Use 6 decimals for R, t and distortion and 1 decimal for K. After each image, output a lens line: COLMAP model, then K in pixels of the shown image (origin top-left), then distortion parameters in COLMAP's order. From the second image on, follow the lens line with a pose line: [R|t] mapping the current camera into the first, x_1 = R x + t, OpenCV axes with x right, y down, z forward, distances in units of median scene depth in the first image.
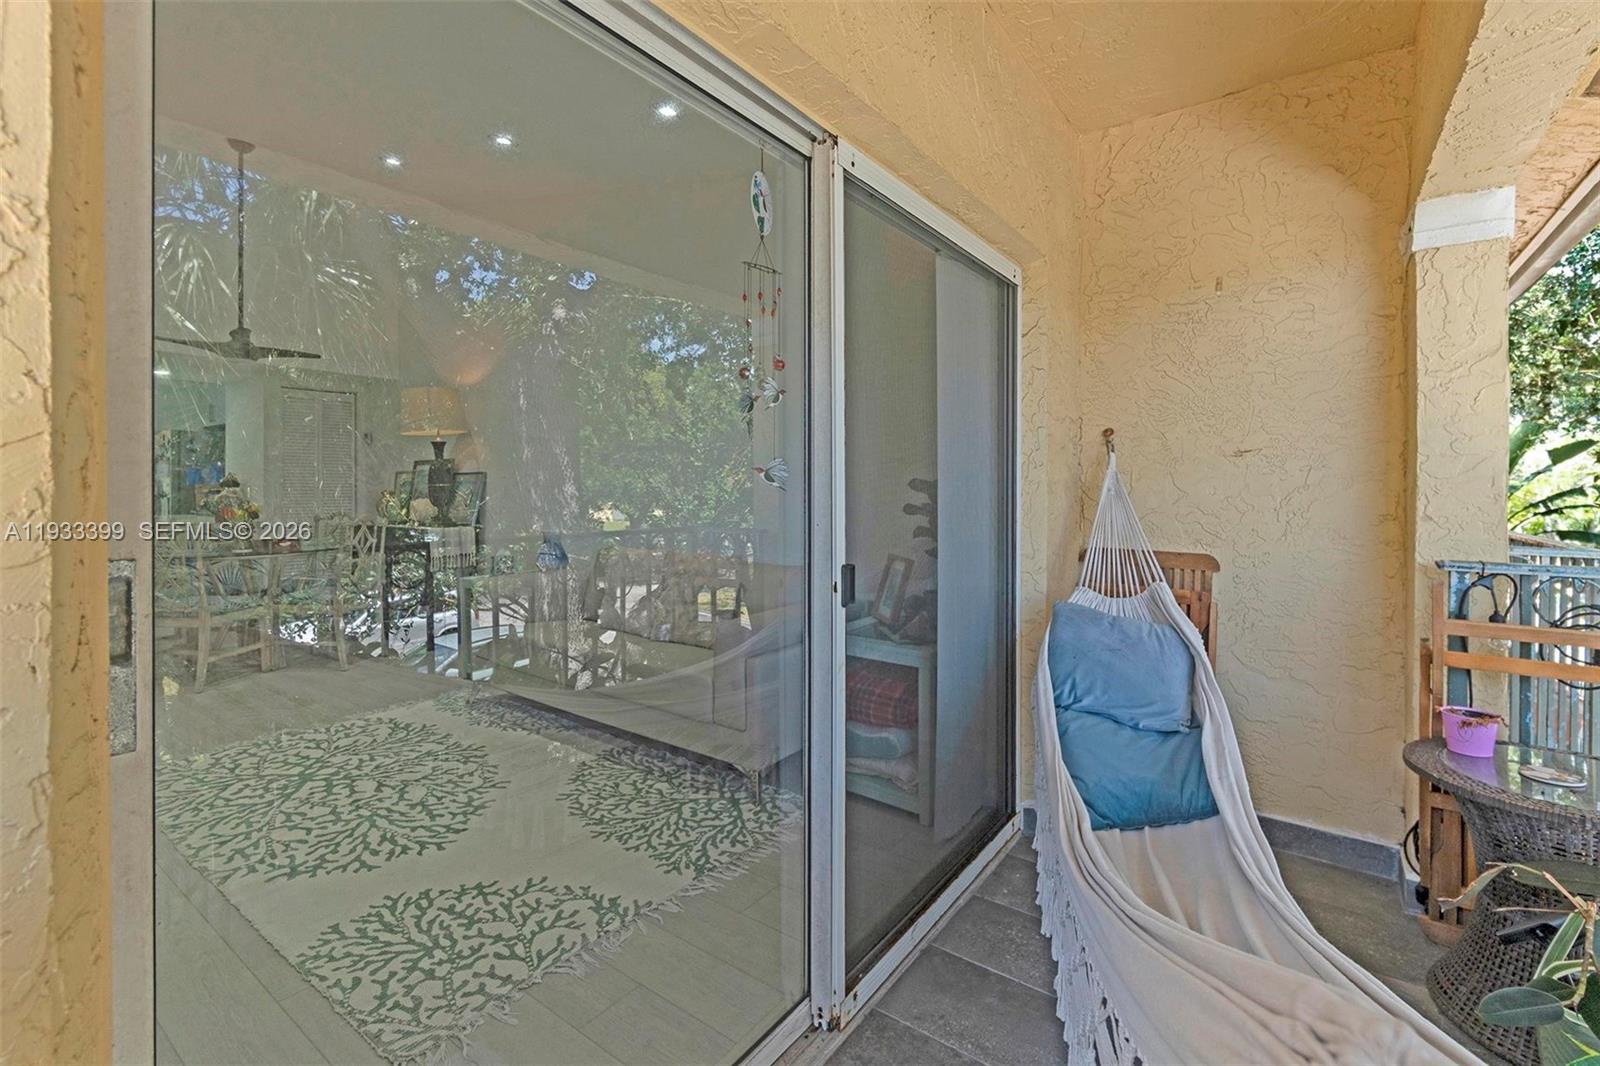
lens RADIAL K [[720.2, 0, 792.6], [0, 720.2, 502.7], [0, 0, 1]] dist [-0.000346, 0.000201]
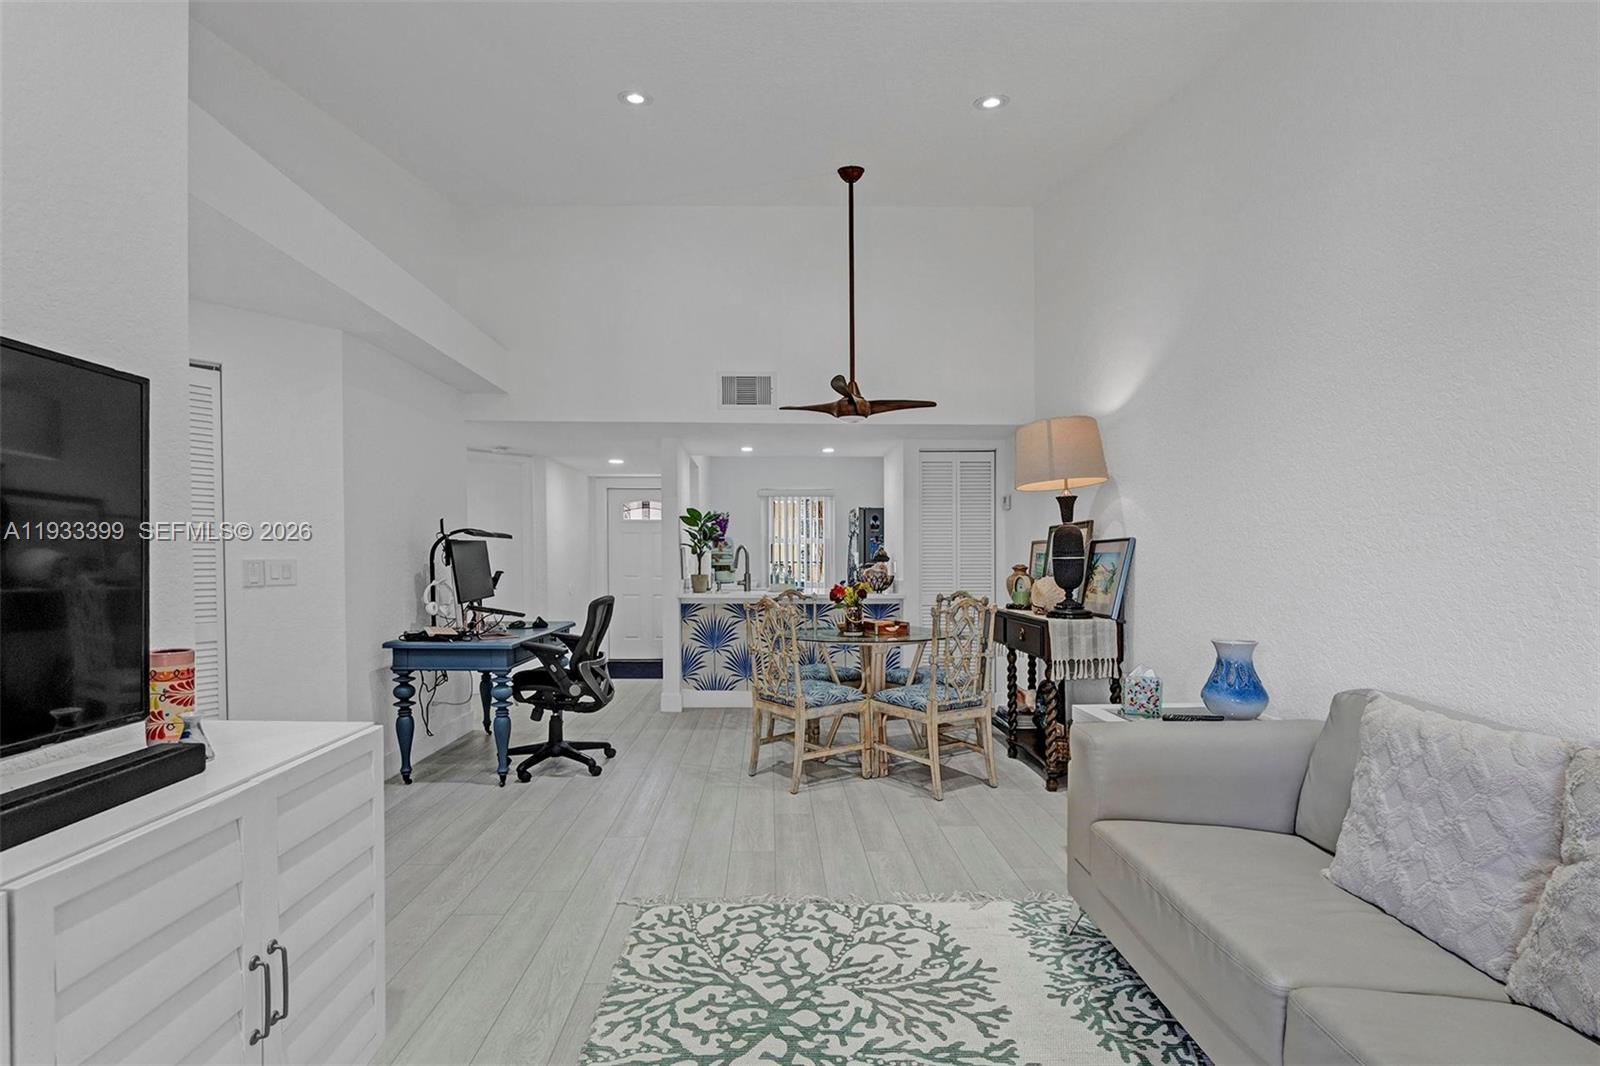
lens RADIAL K [[741.8, 0, 774.1], [0, 741.8, 569.5], [0, 0, 1]] dist [-0.002807, -0.000141]
pose [[0.607218, 0.007212, -0.794502, -0.158886], [-0.013172, 0.999913, -0.000991, -0.017389], [0.794426, 0.011067, 0.607260, 0.602861]]
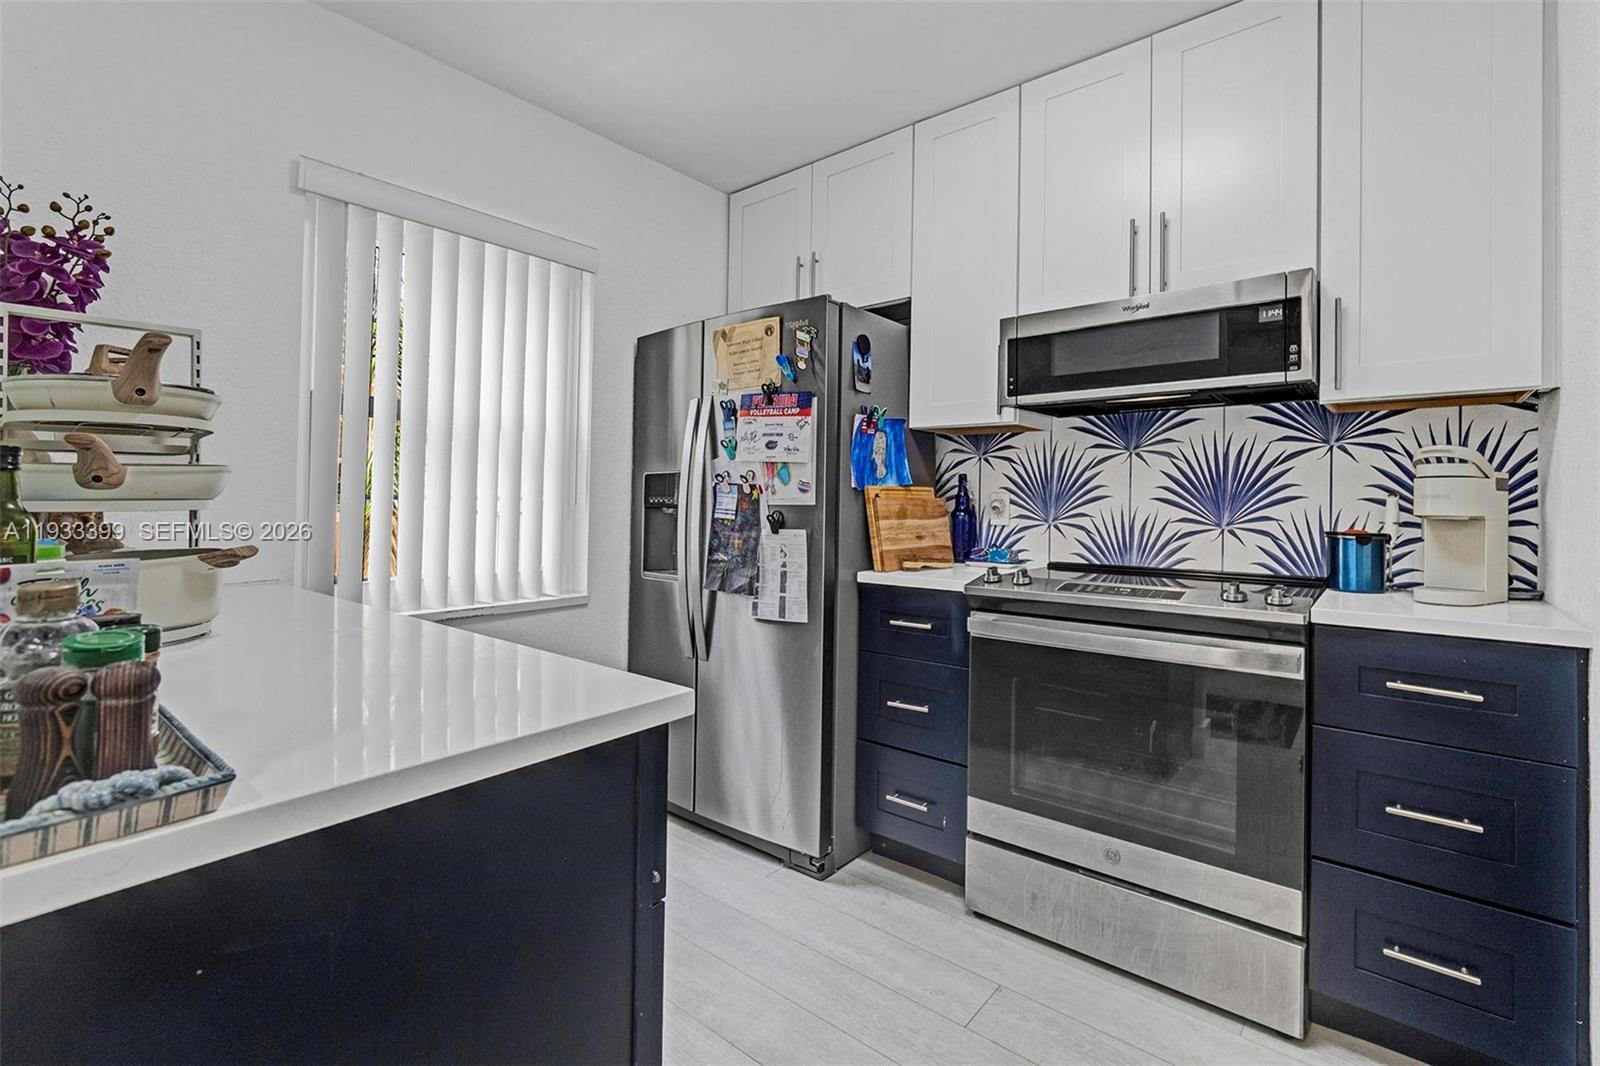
lens RADIAL K [[731.2, 0, 807.8], [0, 731.2, 492.0], [0, 0, 1]] dist [0.003007, 0.000390]
pose [[0.998611, 0.001092, -0.052675, -2.226110], [-0.002982, 0.999354, -0.035811, -0.032742], [0.052601, 0.035919, 0.997969, 1.849723]]
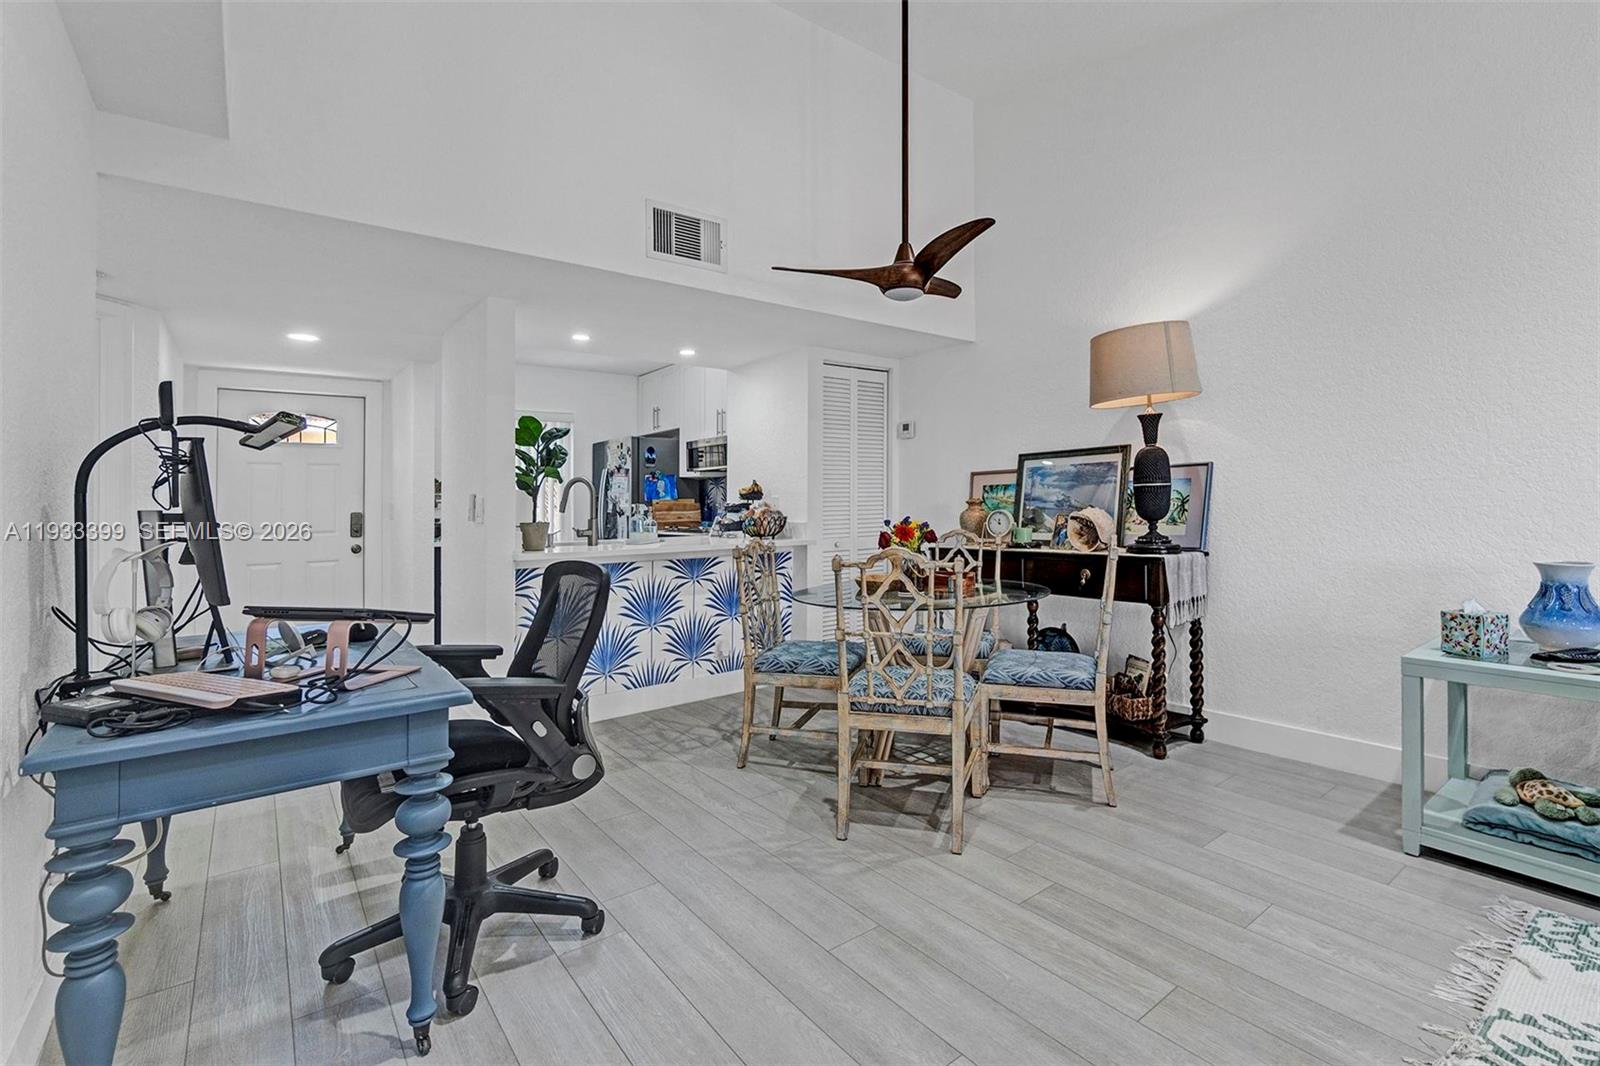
lens RADIAL K [[731.2, 0, 807.8], [0, 731.2, 492.0], [0, 0, 1]] dist [0.003007, 0.000390]
pose [[0.961819, -0.026901, -0.272362, -1.106809], [0.017972, 0.999218, -0.035226, -0.003444], [0.273097, 0.028986, 0.961550, 0.580550]]
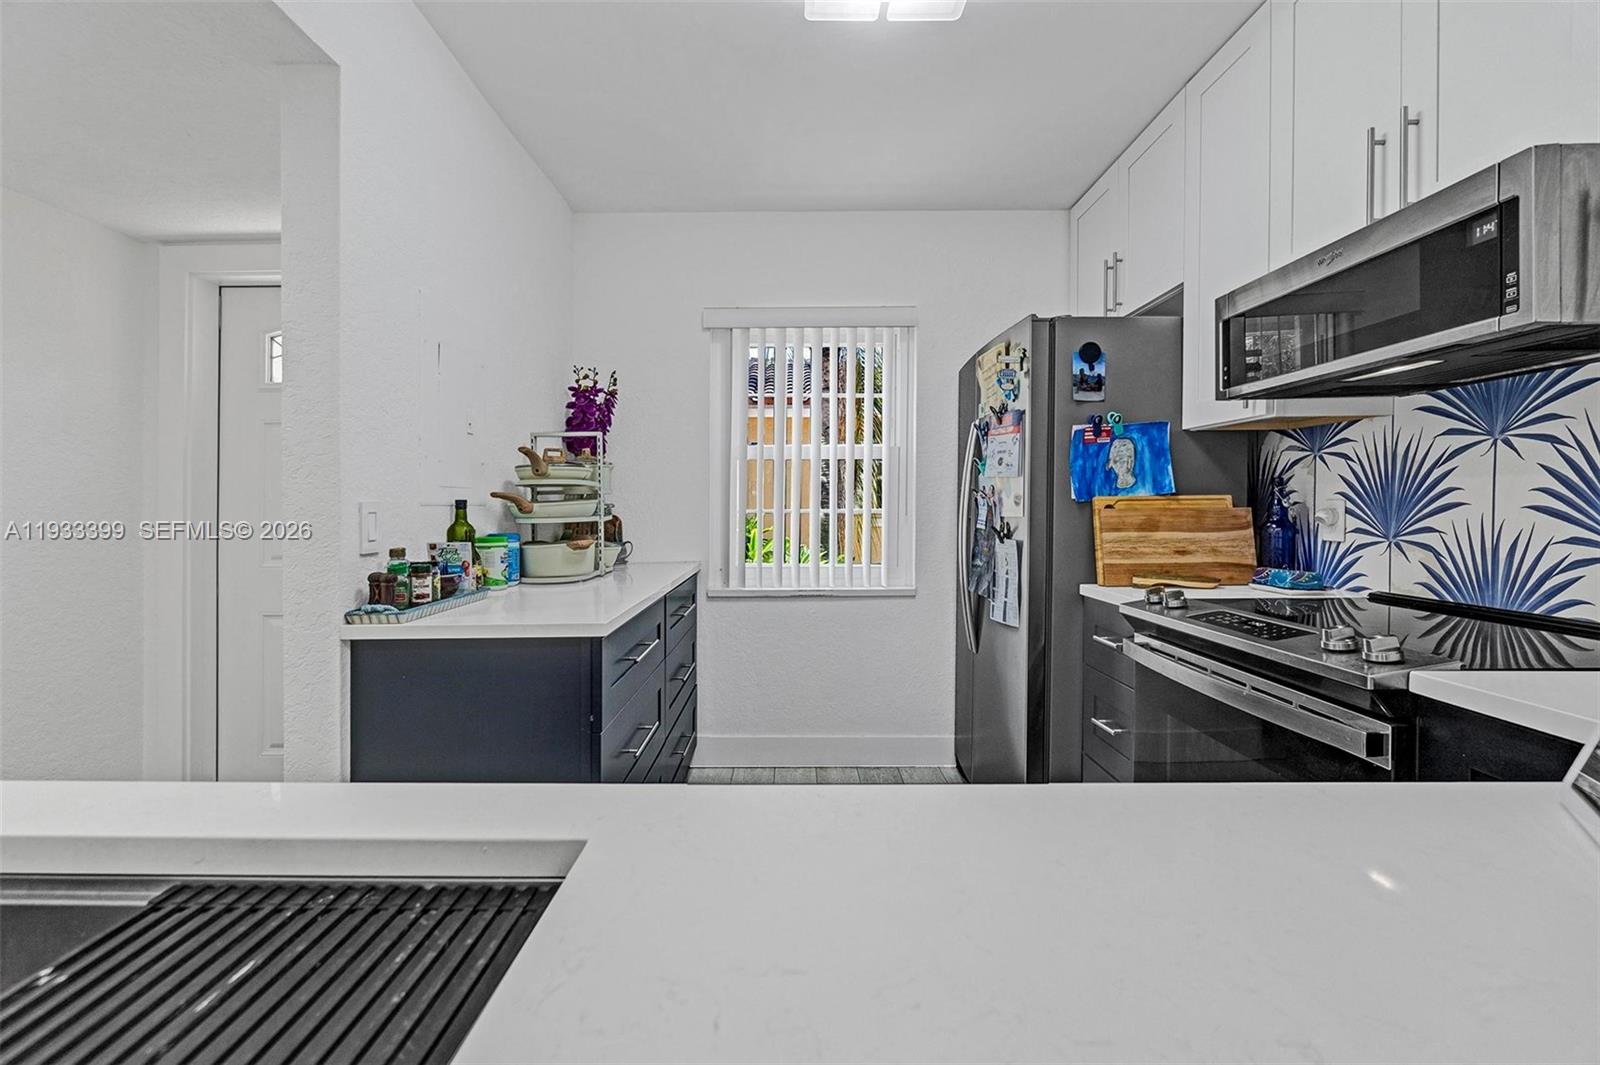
lens RADIAL K [[708.2, 0, 770.9], [0, 708.2, 504.2], [0, 0, 1]] dist [-0.001660, 0.000309]
pose [[0.576894, -0.011409, -0.816740, -1.781115], [-0.006092, 0.999815, -0.018270, -0.044864], [0.816797, 0.015515, 0.576717, 1.934368]]
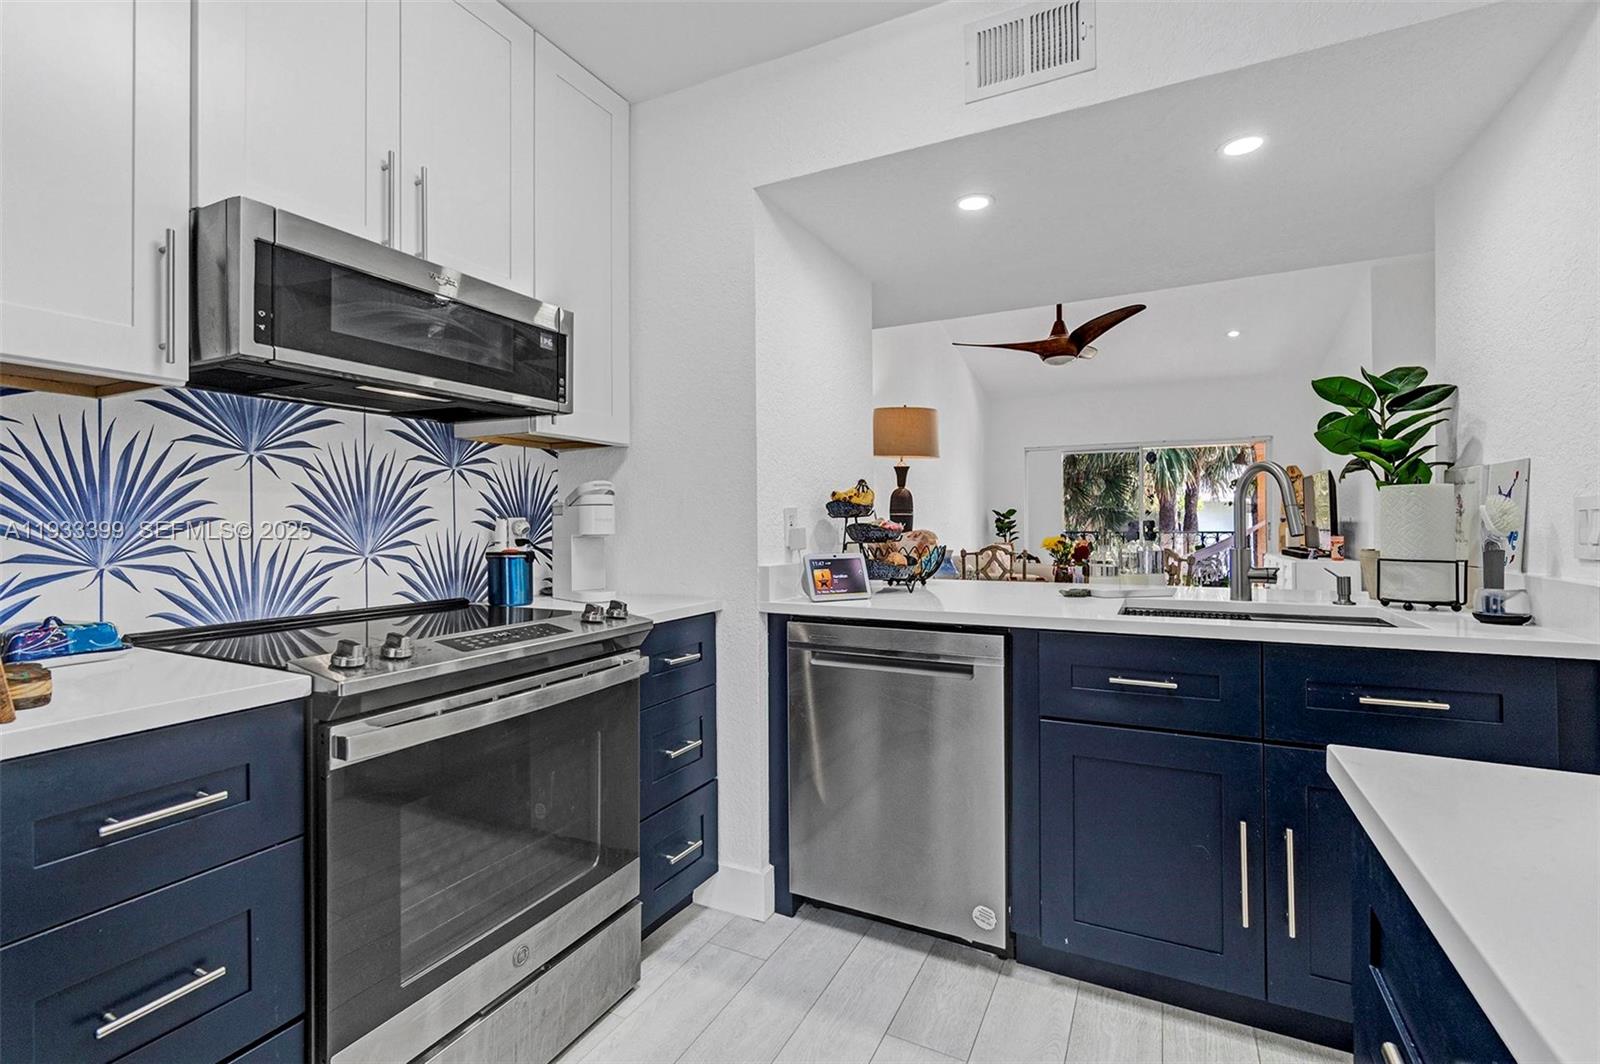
lens RADIAL K [[729.3, 0, 762.3], [0, 729.3, 532.7], [0, 0, 1]] dist [-0.010503, -0.000012]
pose [[-0.141859, -0.021270, 0.989658, -2.519306], [0.022862, 0.999432, 0.024757, -0.052855], [-0.989623, 0.026138, -0.141292, 2.386770]]
